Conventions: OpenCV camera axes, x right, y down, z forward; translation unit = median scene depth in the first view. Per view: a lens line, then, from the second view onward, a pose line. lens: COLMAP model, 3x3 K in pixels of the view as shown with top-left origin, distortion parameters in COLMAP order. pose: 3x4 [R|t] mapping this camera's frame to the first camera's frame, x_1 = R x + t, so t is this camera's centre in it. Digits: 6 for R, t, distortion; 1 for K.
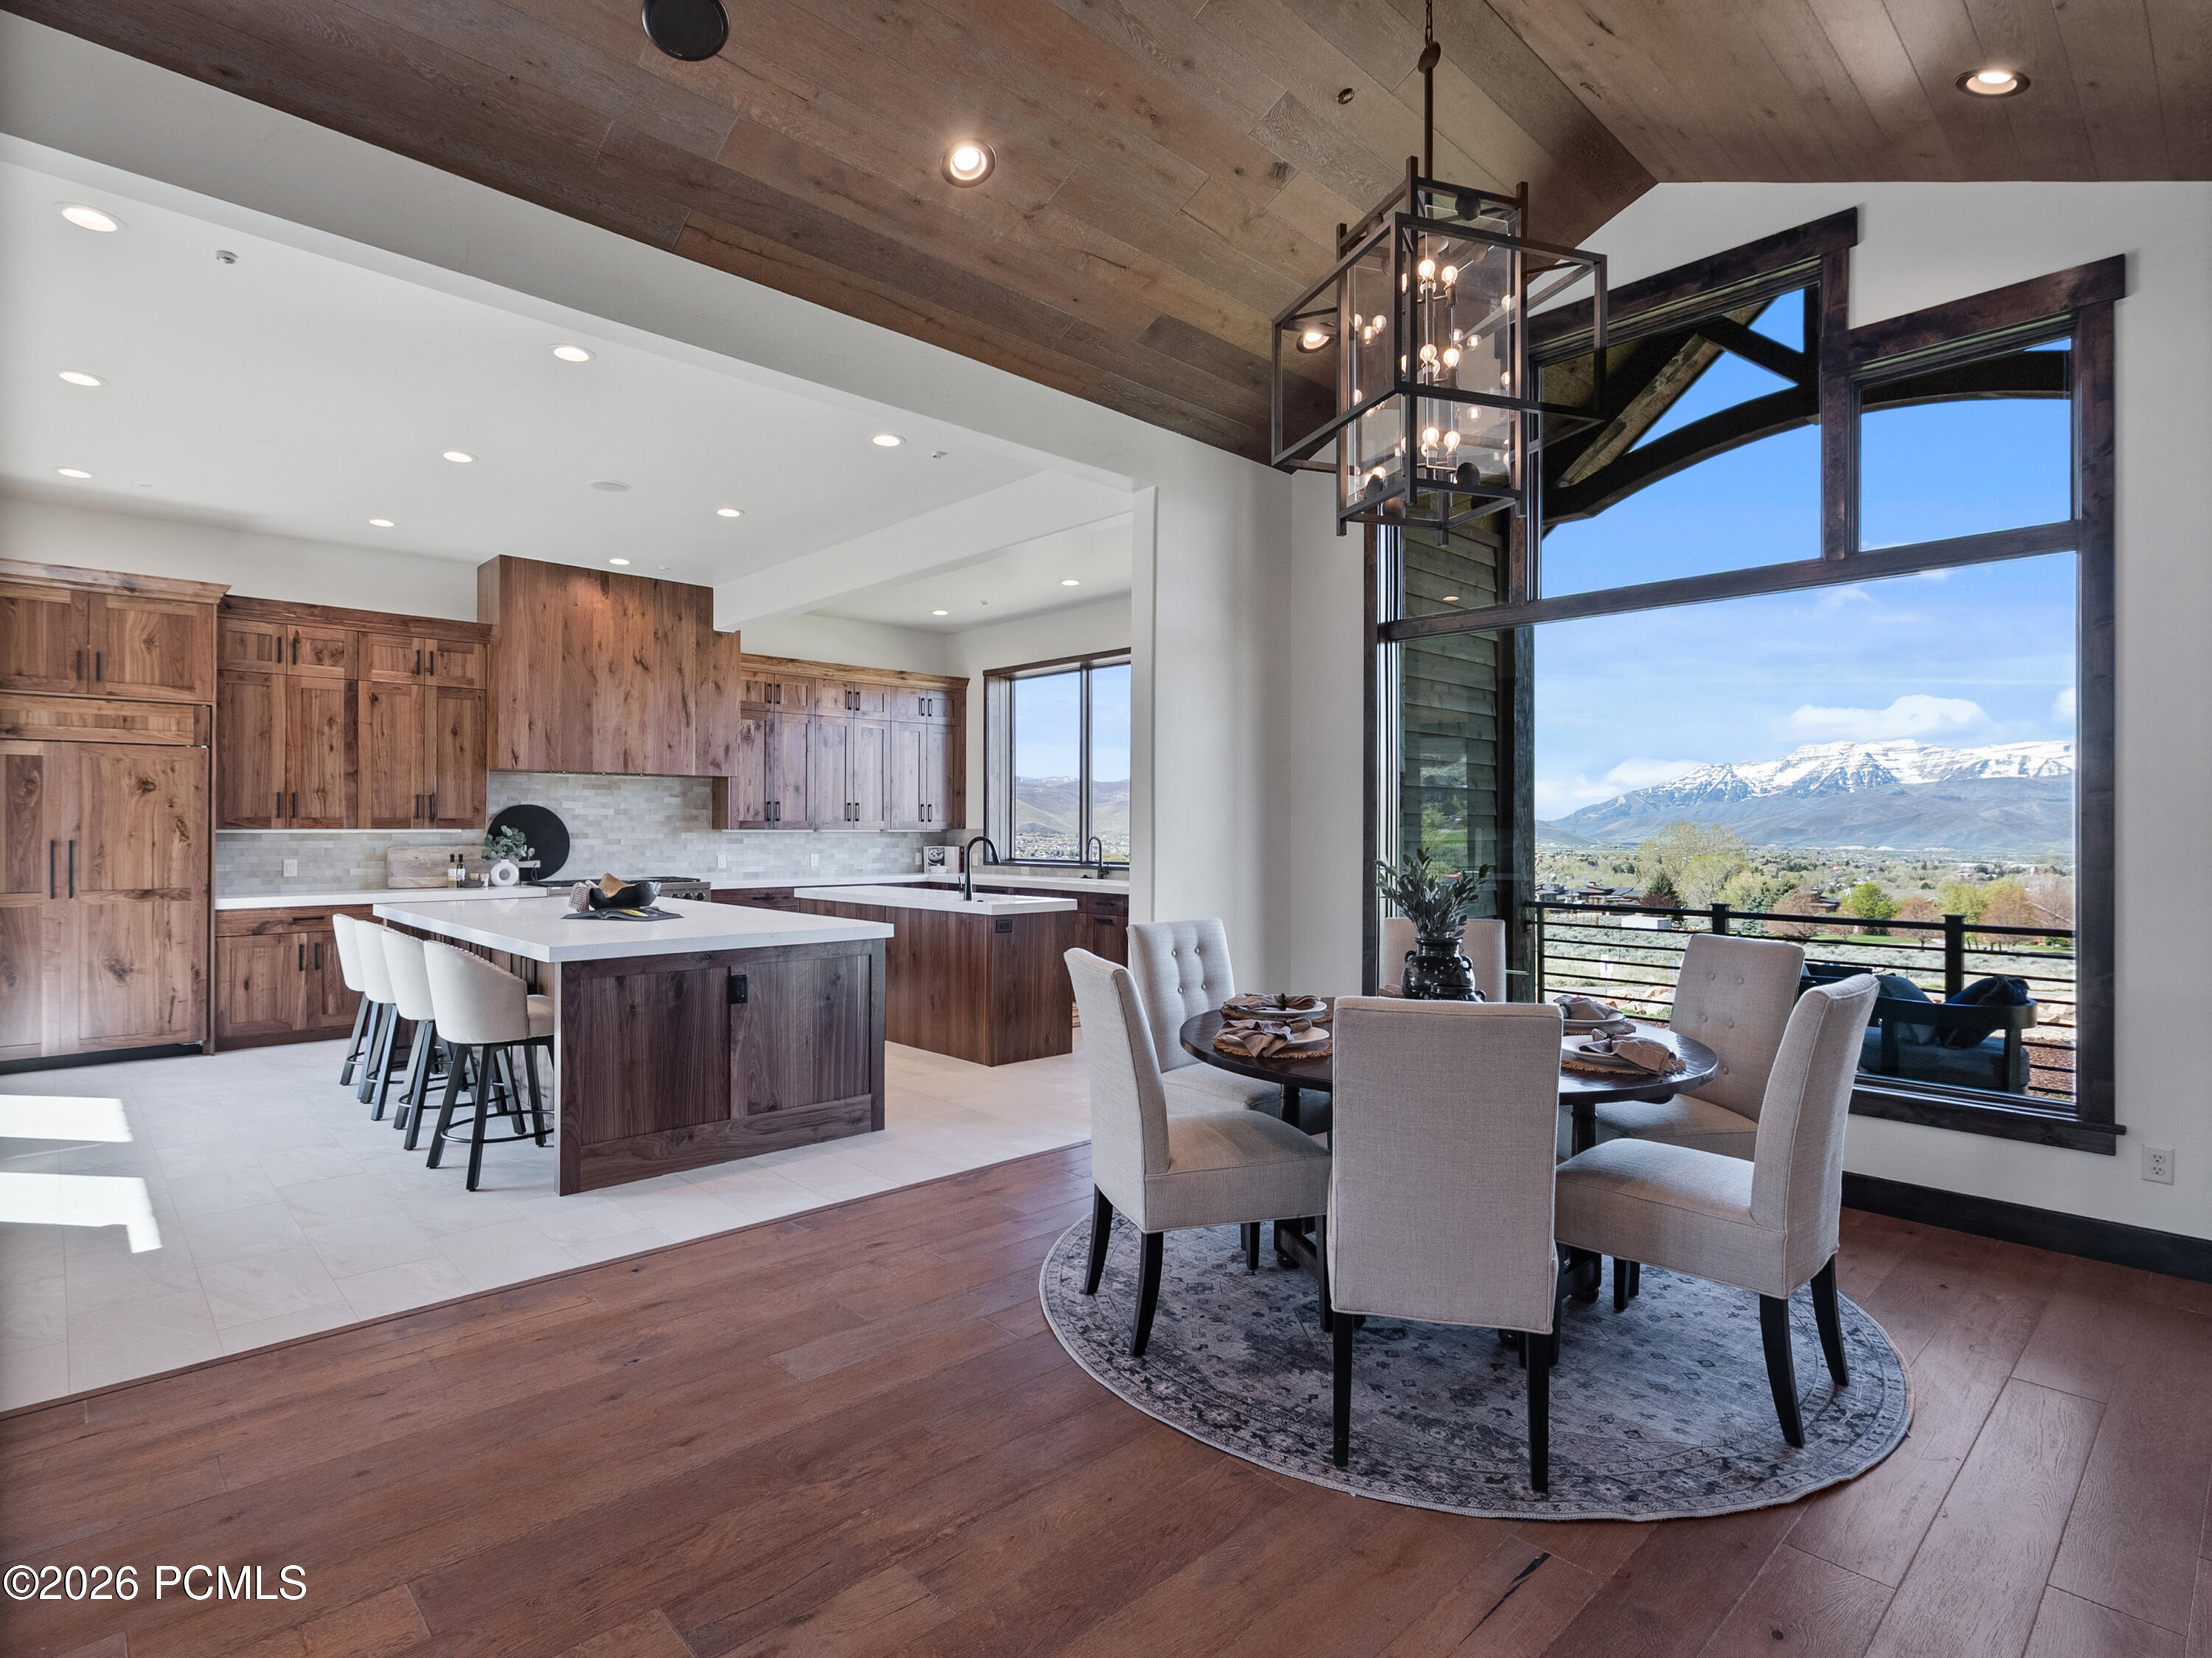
lens RADIAL K [[1131.1, 0, 1108.7], [0, 1131.1, 830.0], [0, 0, 1]] dist [-0.010827, 0.006545]
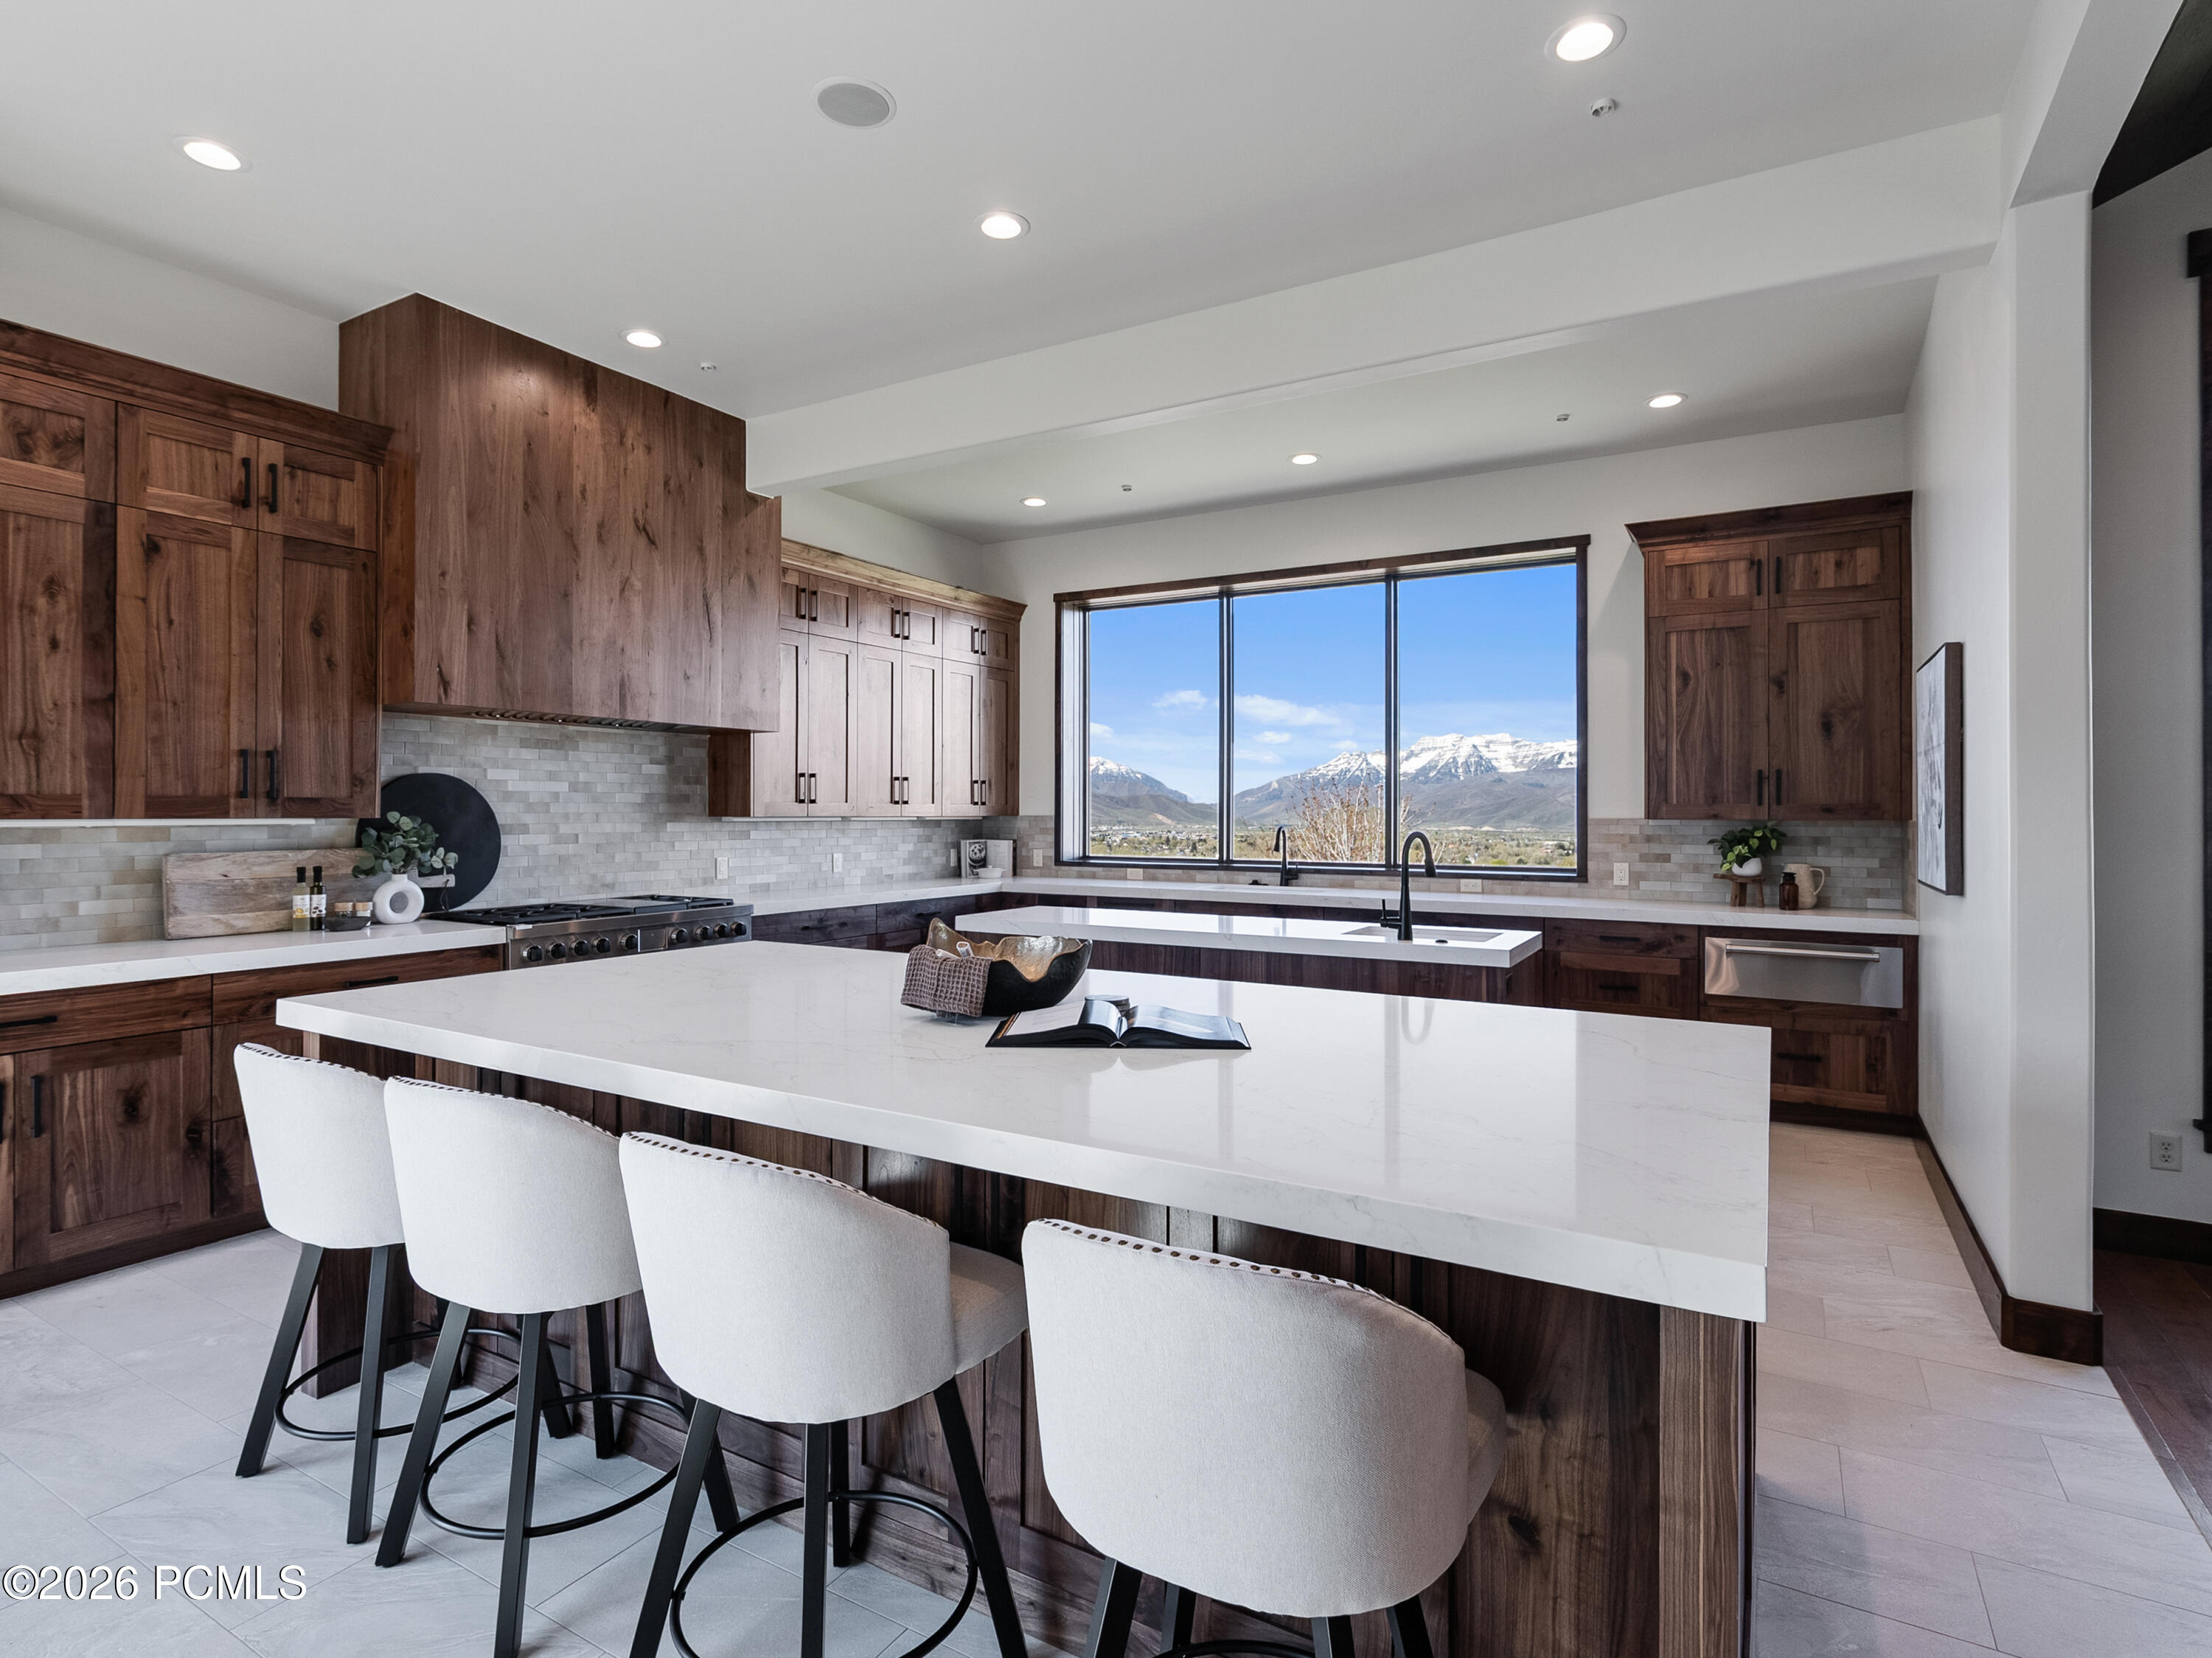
lens RADIAL K [[1131.1, 0, 1102.9], [0, 1131.1, 813.5], [0, 0, 1]] dist [-0.010827, 0.006545]
pose [[0.961195, -0.000161, 0.275869, -0.339499], [-0.000088, 1.000000, 0.000892, -0.003097], [-0.275869, -0.000881, 0.961195, 0.367836]]
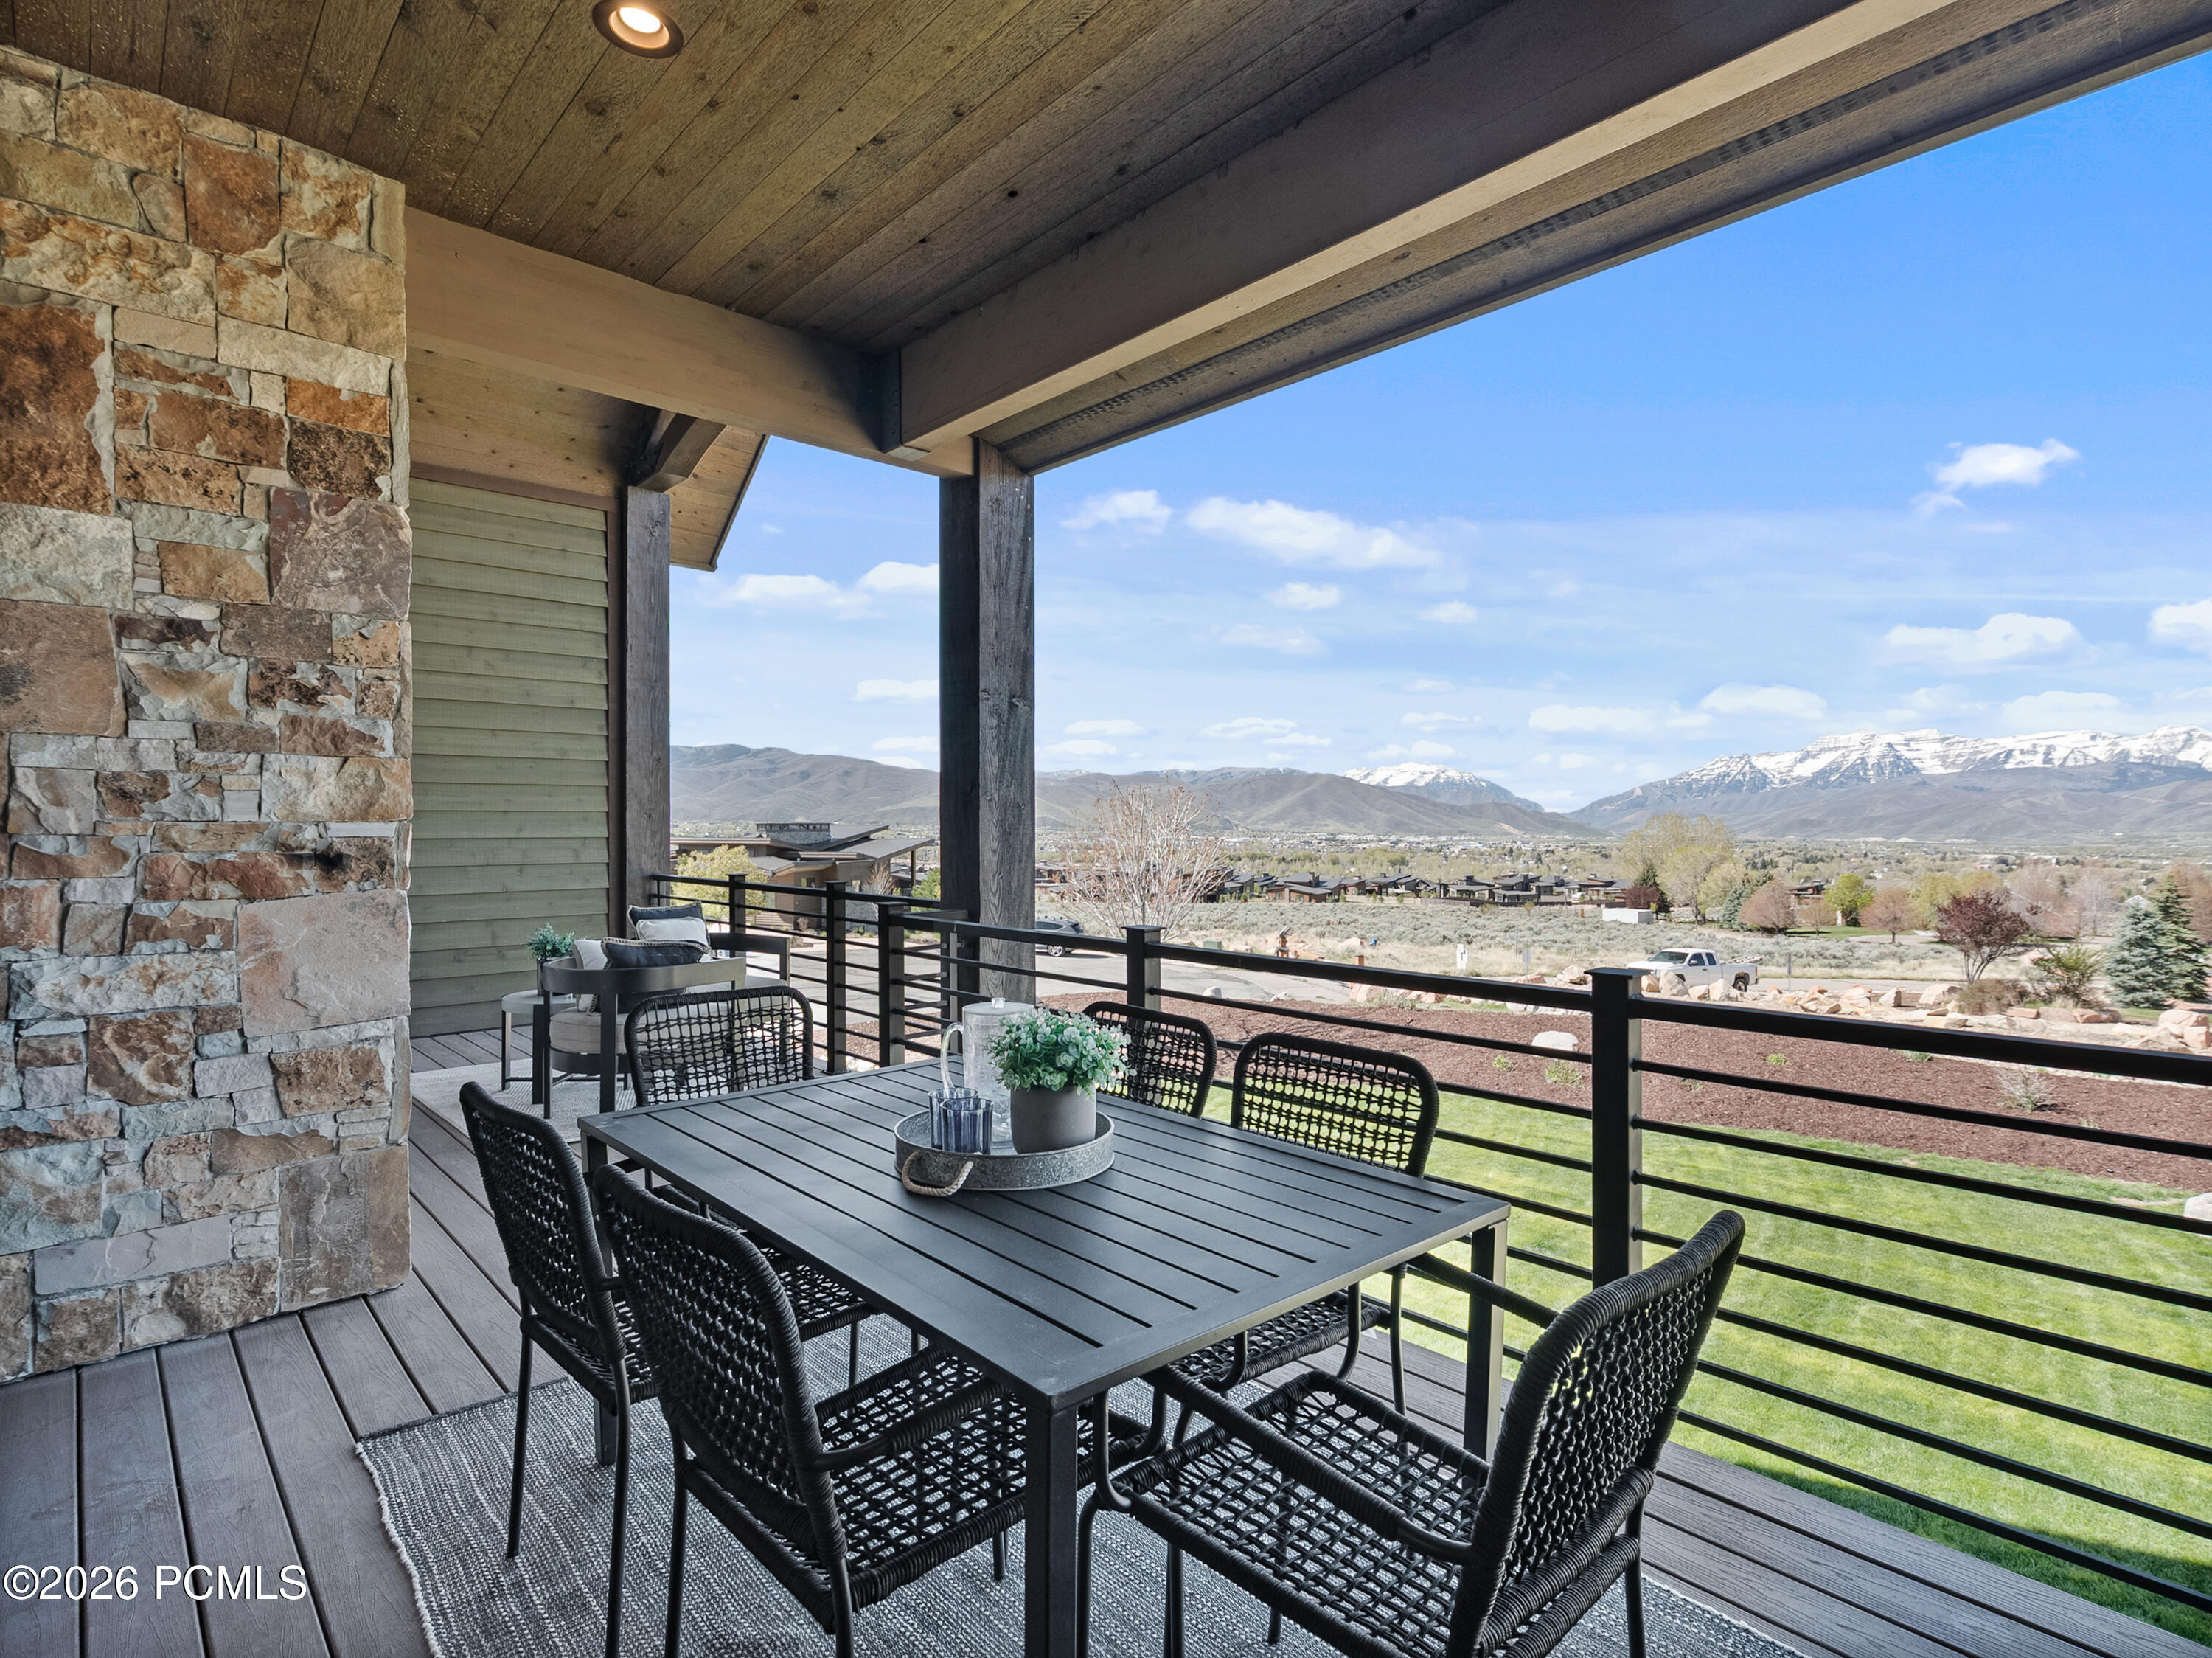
lens RADIAL K [[1131.4, 0, 1124.6], [0, 1131.4, 834.4], [0, 0, 1]] dist [-0.010827, 0.006545]
pose [[0.999990, -0.001653, -0.004072, 1.171494], [0.001692, 0.999952, 0.009684, 0.069902], [0.004056, -0.009691, 0.999945, 1.538665]]
